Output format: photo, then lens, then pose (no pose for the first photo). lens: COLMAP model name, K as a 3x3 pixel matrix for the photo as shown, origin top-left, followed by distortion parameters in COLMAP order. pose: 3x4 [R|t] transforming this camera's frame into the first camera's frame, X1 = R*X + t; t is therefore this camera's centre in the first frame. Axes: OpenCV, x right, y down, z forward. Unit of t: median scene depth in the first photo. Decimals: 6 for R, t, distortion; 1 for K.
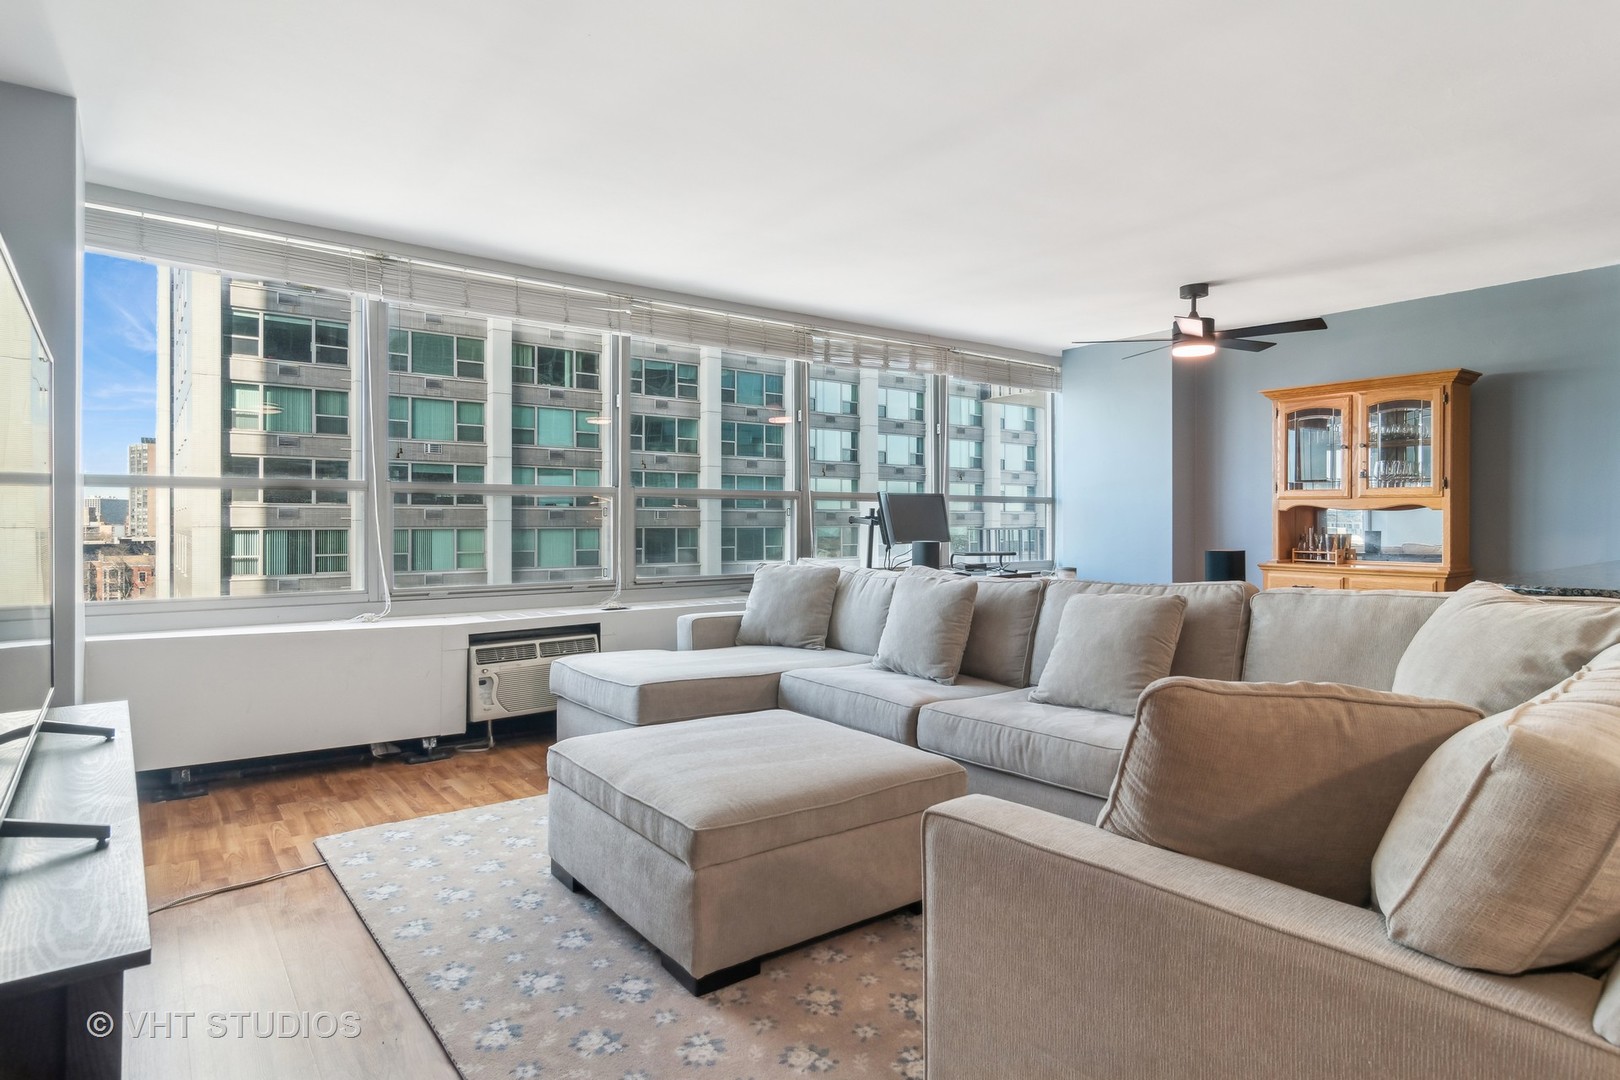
lens RADIAL K [[884.5, 0, 805.9], [0, 884.5, 518.3], [0, 0, 1]] dist [0.000175, 0.000649]
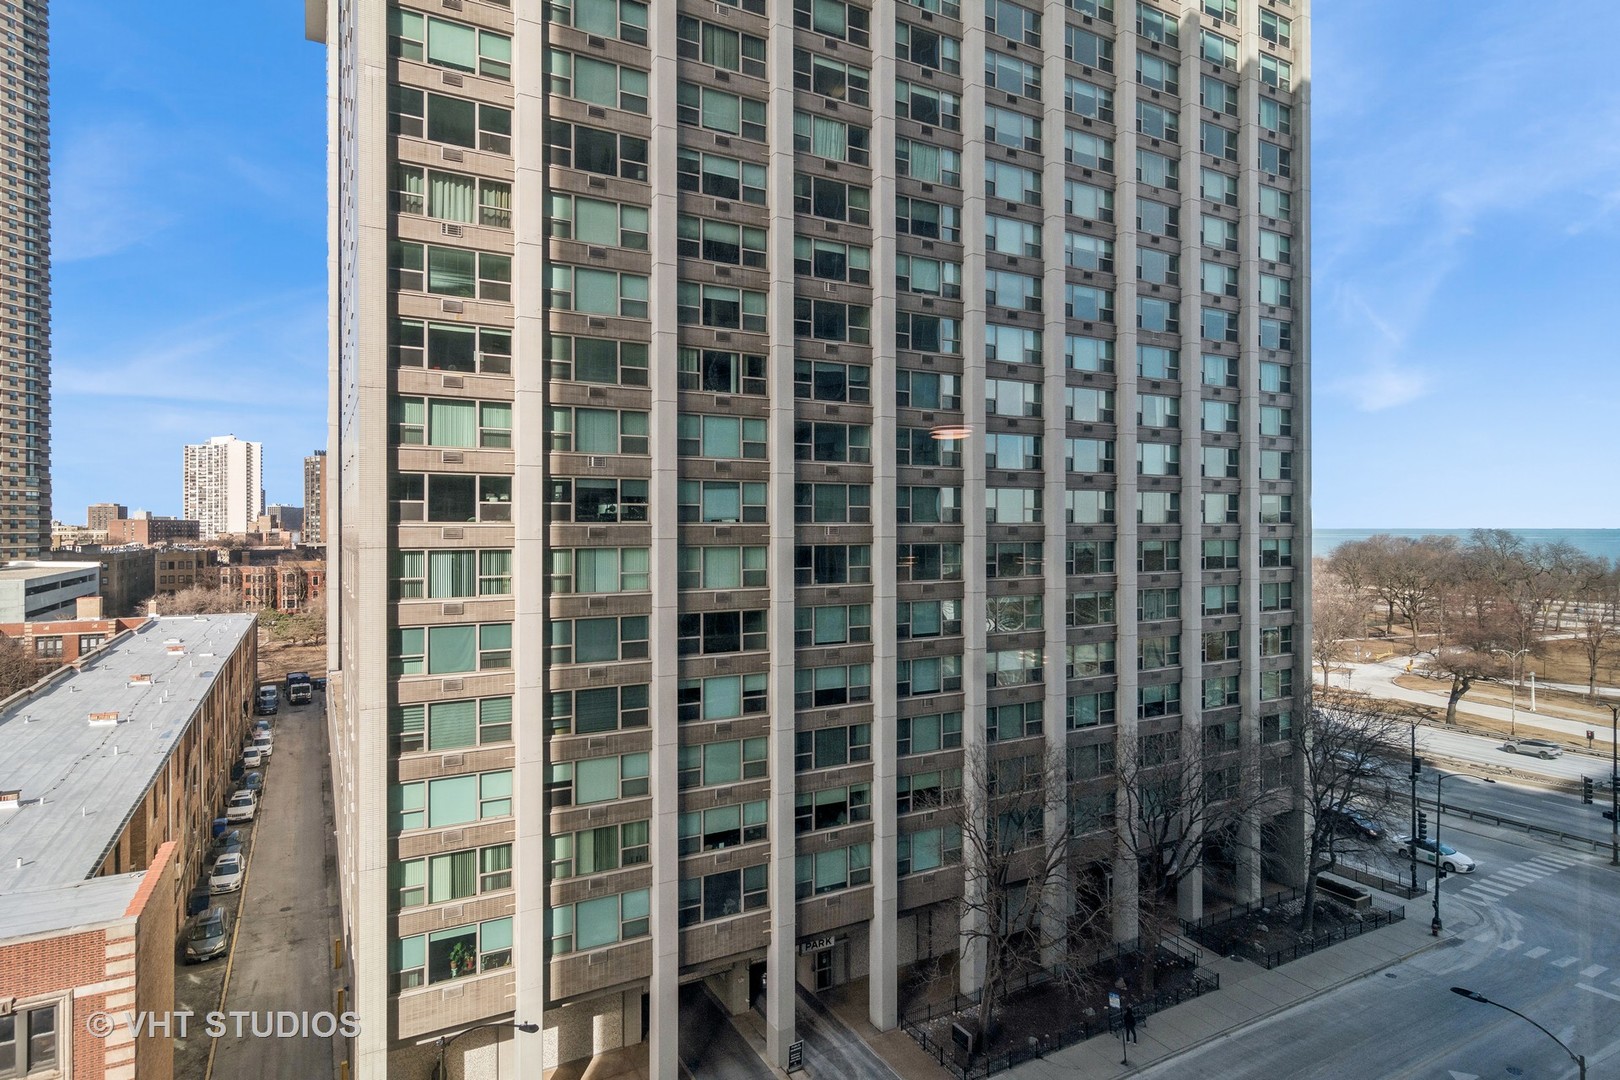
lens RADIAL K [[888.9, 0, 804.8], [0, 888.9, 526.9], [0, 0, 1]] dist [0.001609, 0.002620]
pose [[0.990043, -0.001004, -0.140761, -0.080851], [0.001608, 0.999990, 0.004184, -0.015677], [0.140755, -0.004368, 0.990035, 0.114054]]
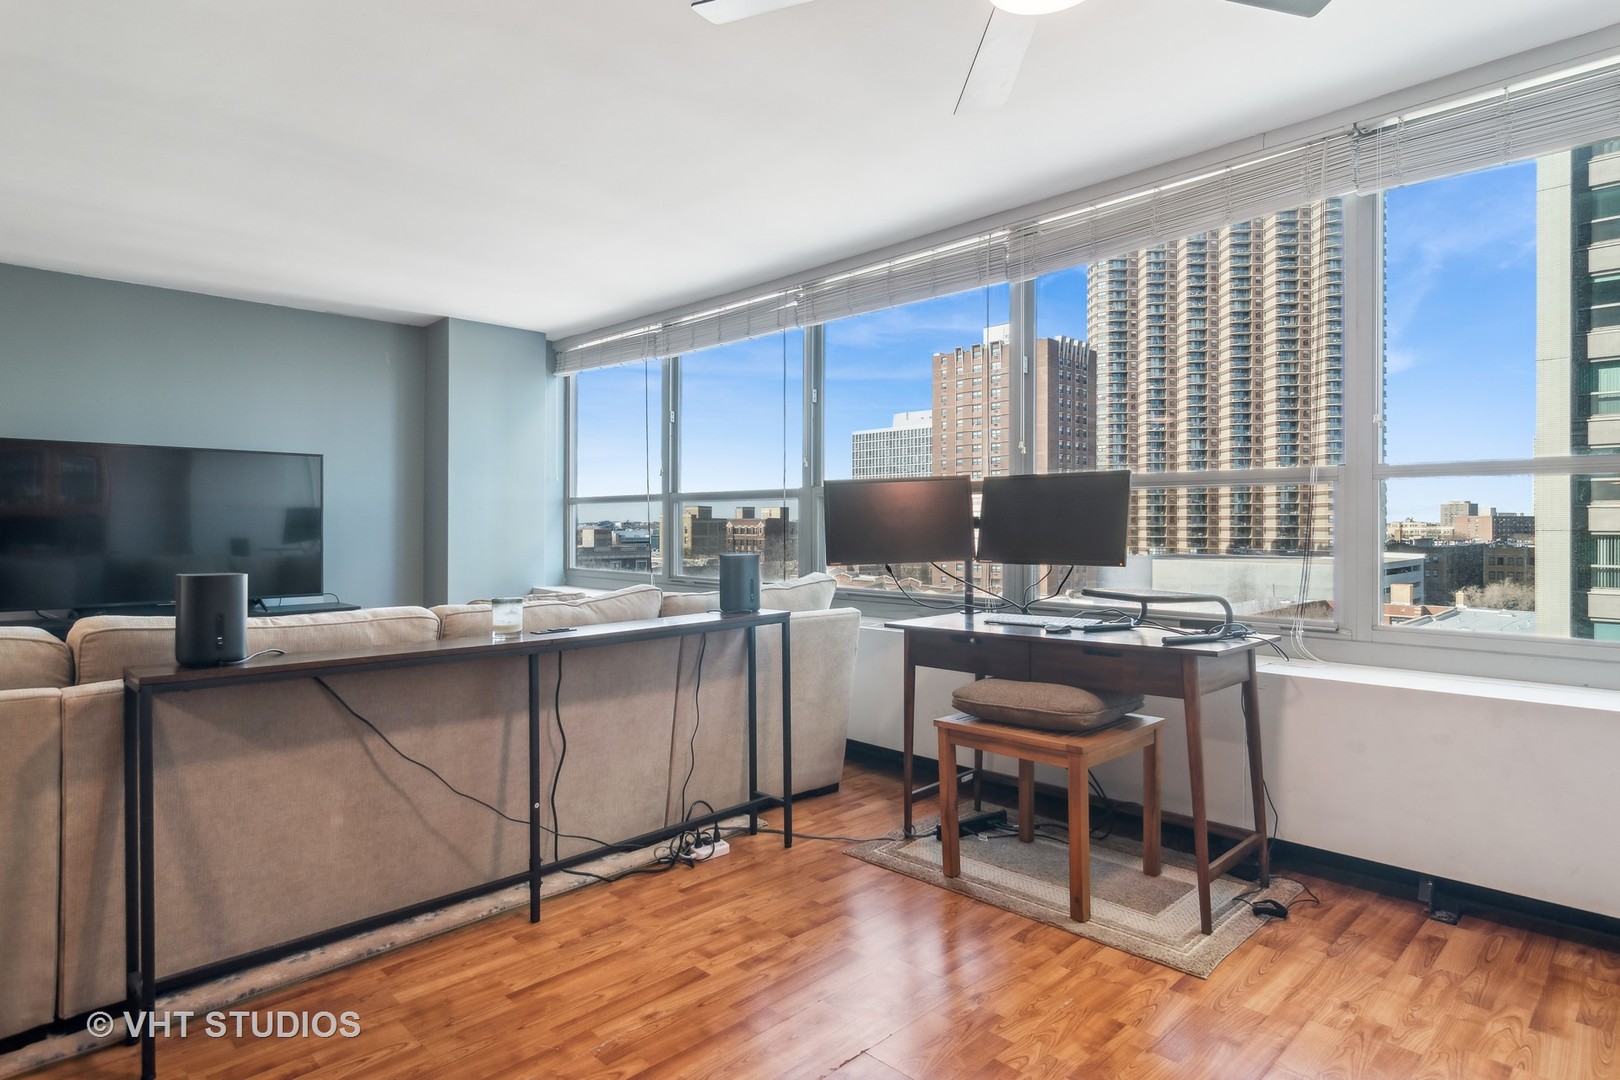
lens RADIAL K [[888.9, 0, 804.8], [0, 888.9, 526.9], [0, 0, 1]] dist [0.001609, 0.002620]
pose [[0.127072, 0.003255, -0.991888, 0.112476], [0.002720, 0.999990, 0.003631, 0.001030], [0.991890, -0.003160, 0.127062, 0.130737]]
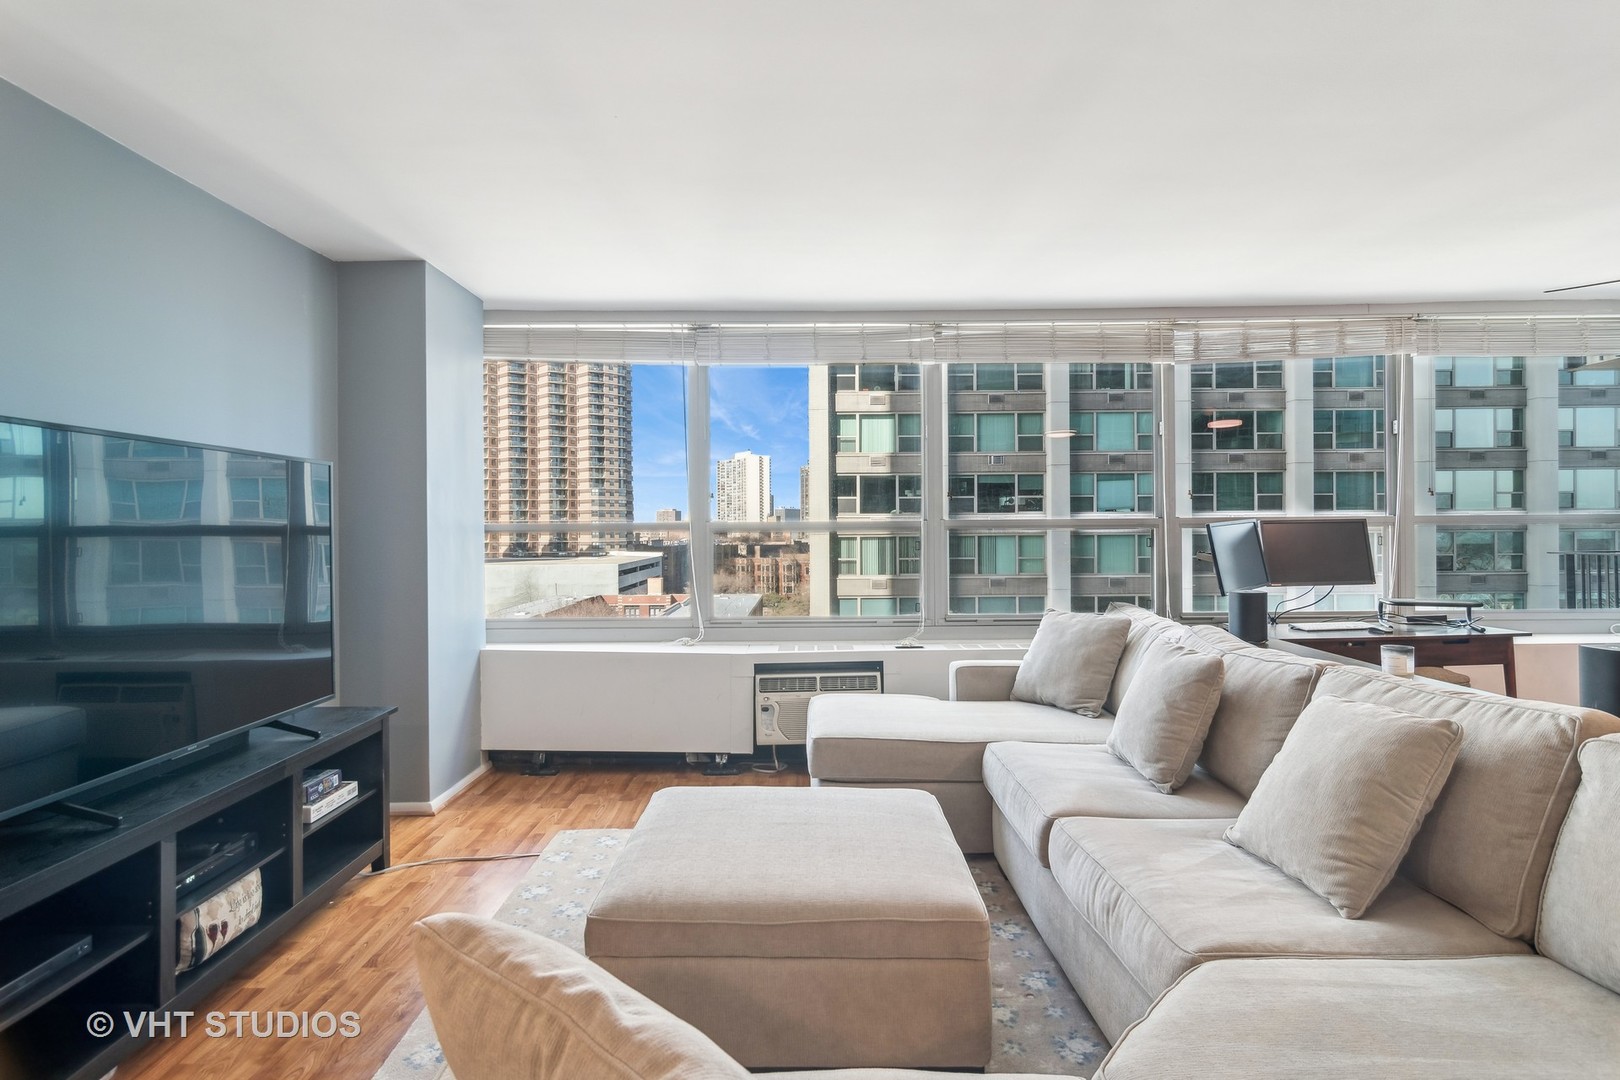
lens RADIAL K [[878.0, 0, 804.1], [0, 878.0, 529.5], [0, 0, 1]] dist [0.000824, 0.000022]
pose [[0.794138, -0.004104, -0.607724, 0.039932], [0.010126, 0.999928, 0.006479, -0.004942], [0.607654, -0.011299, 0.794122, 0.022604]]
